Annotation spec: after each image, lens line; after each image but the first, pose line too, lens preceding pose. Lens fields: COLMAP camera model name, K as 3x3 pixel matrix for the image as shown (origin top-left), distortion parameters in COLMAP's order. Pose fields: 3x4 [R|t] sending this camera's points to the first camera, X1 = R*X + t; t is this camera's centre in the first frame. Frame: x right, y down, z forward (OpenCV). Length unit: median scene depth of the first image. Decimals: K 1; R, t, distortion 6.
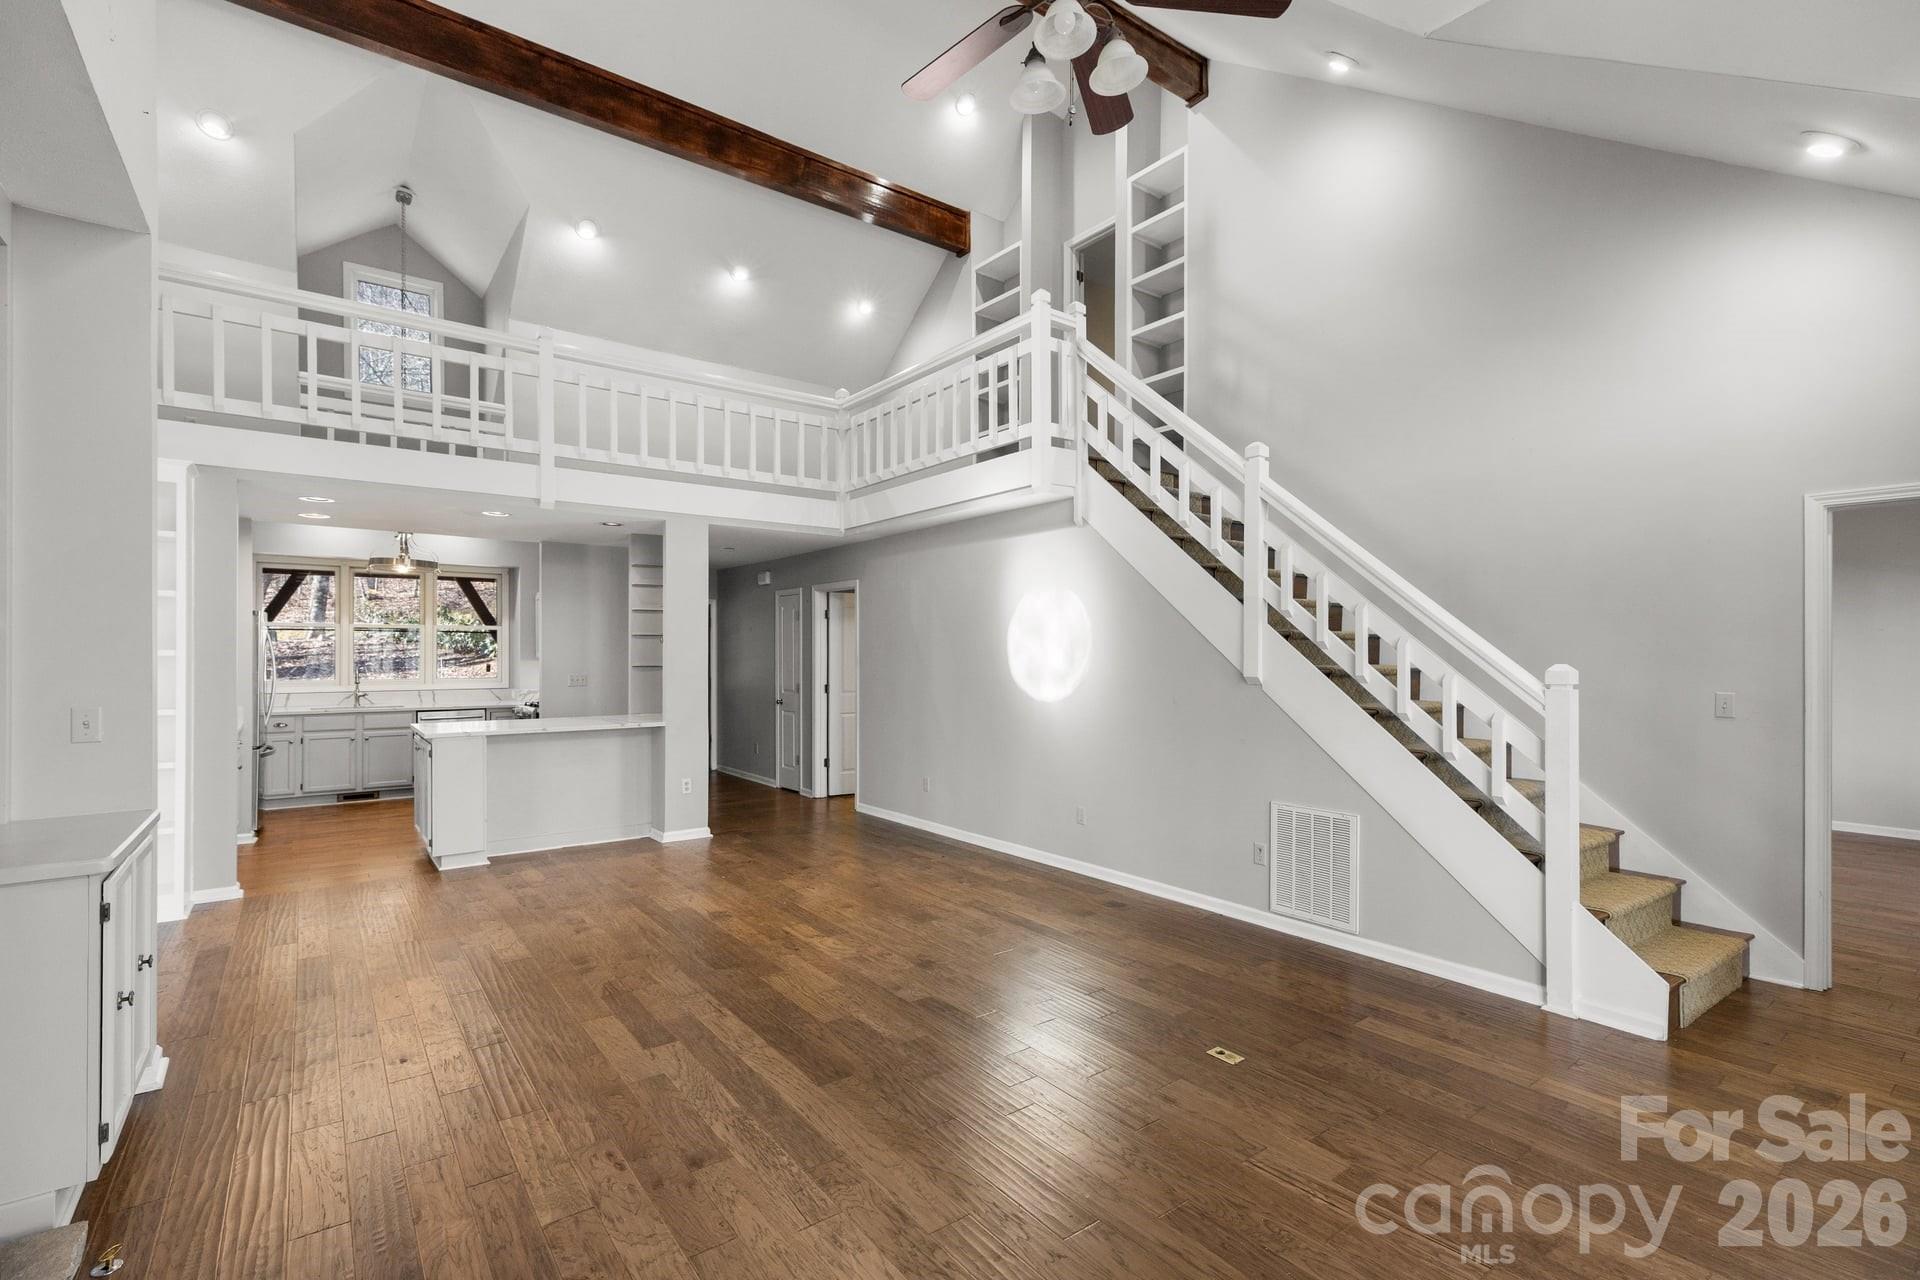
lens RADIAL K [[858.6, 0, 965.5], [0, 858.6, 648.5], [0, 0, 1]] dist [0.000881, 0.000150]
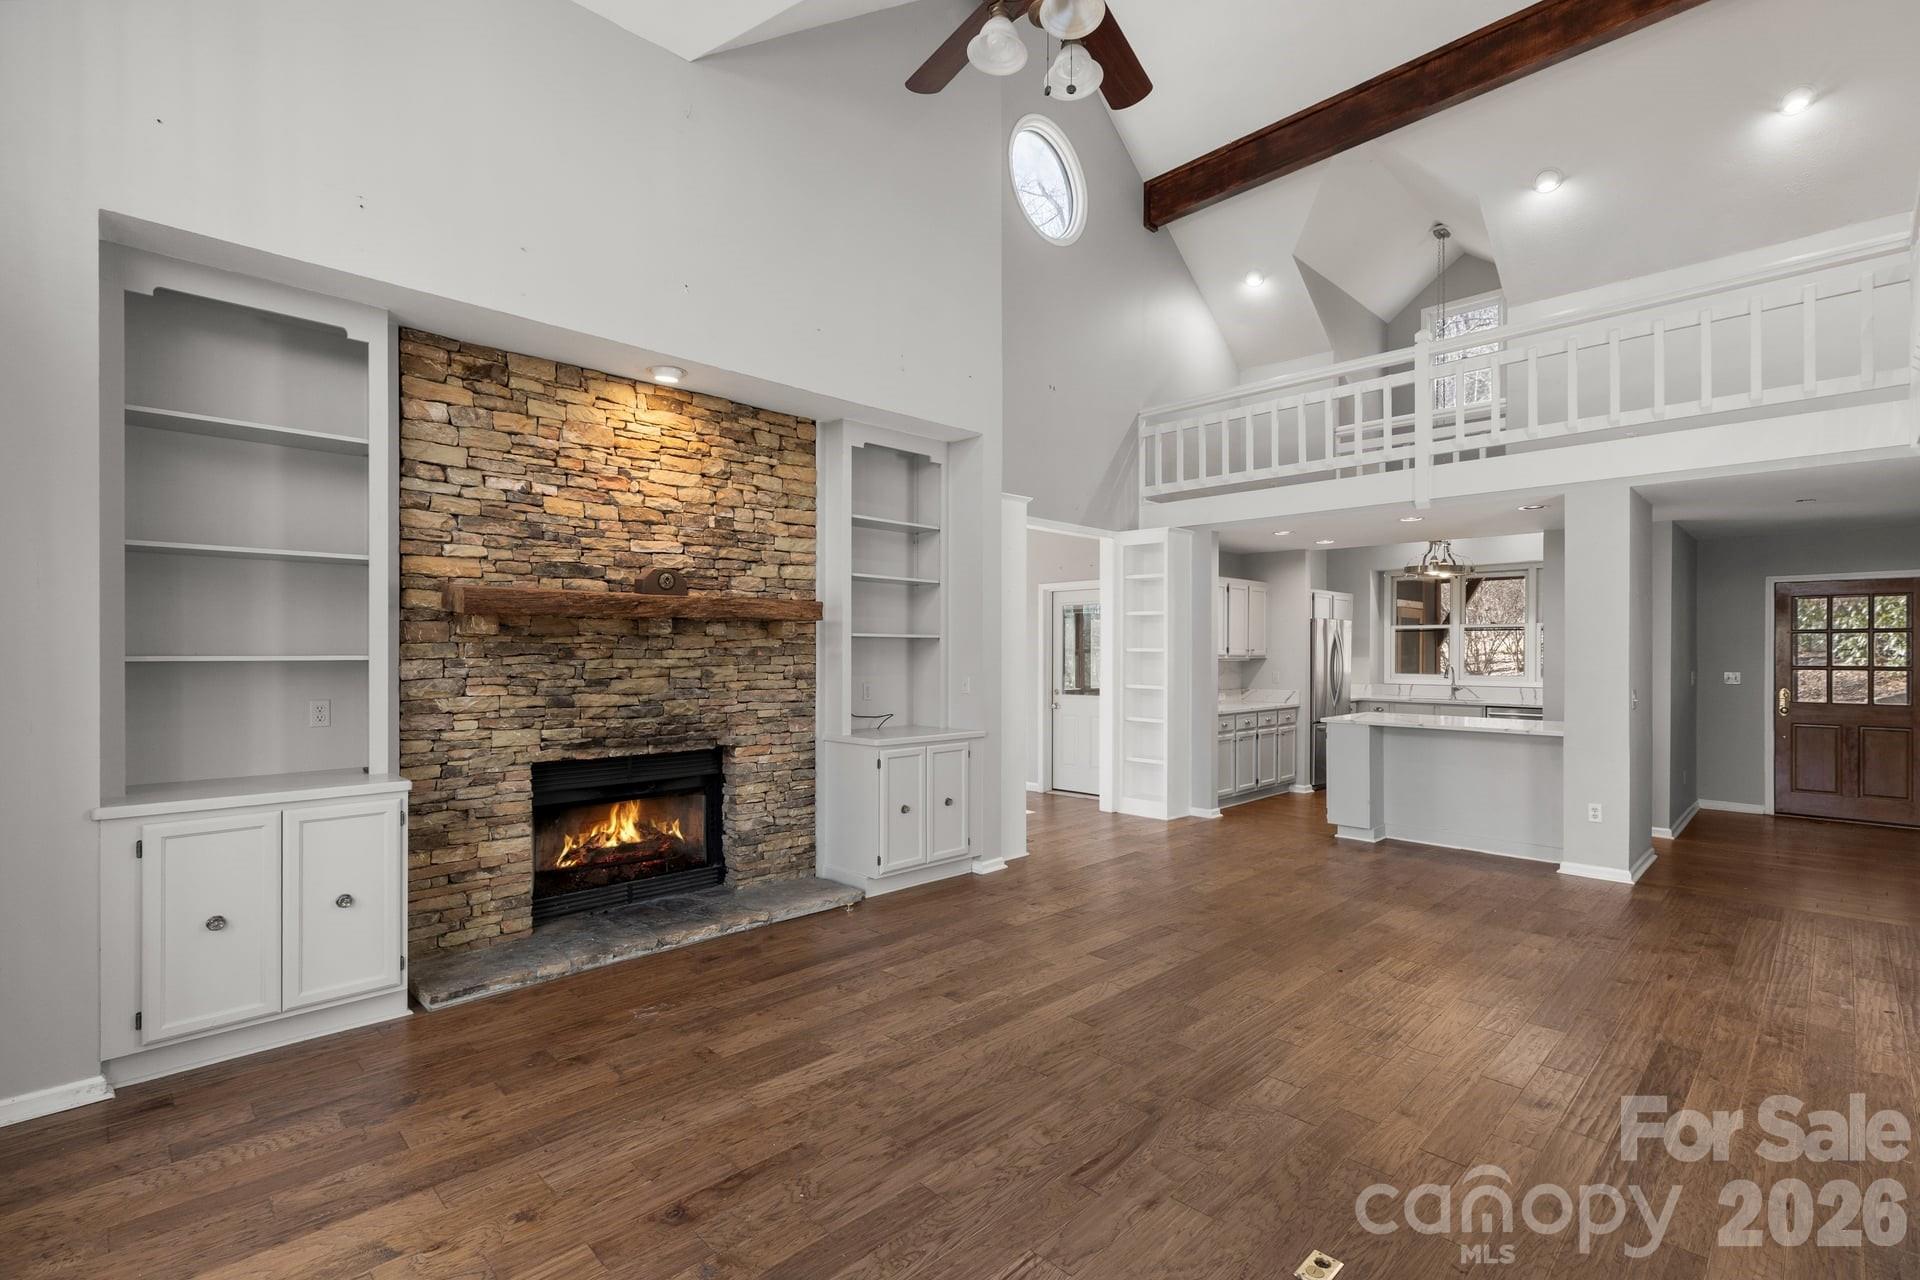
lens RADIAL K [[858.6, 0, 965.5], [0, 858.6, 648.5], [0, 0, 1]] dist [0.000881, 0.000150]
pose [[0.128503, -0.003317, -0.991704, 0.437271], [0.003823, 0.999989, -0.002849, 0.003846], [0.991702, -0.003425, 0.128514, 0.318624]]
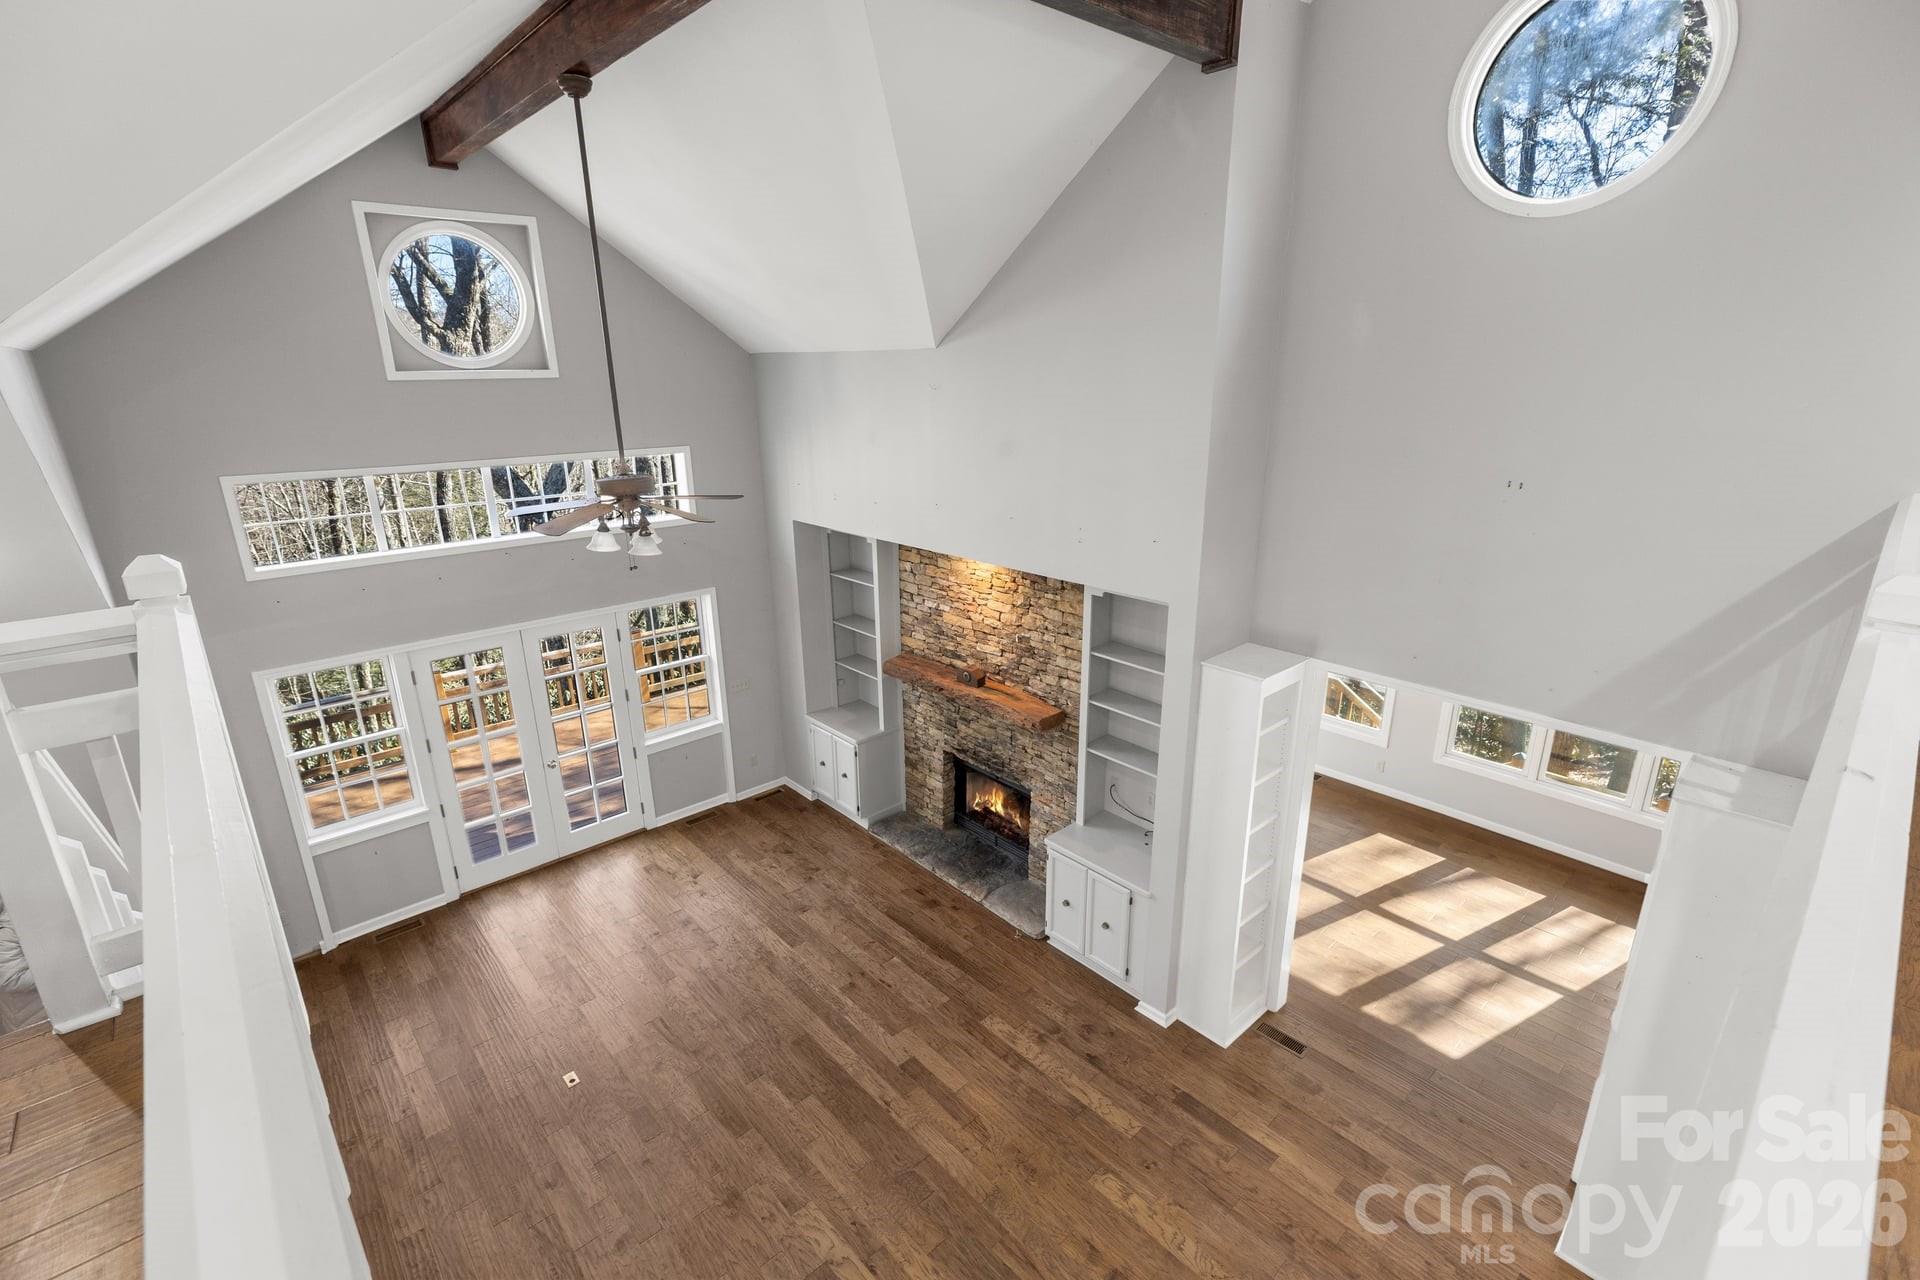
lens RADIAL K [[869.9, 0, 964.0], [0, 869.9, 628.4], [0, 0, 1]] dist [0.001660, -0.000176]
pose [[-0.995992, 0.036767, -0.081537, -0.178227], [0.011467, 0.956571, 0.291273, -0.428096], [0.088705, 0.289171, -0.953159, 1.192950]]
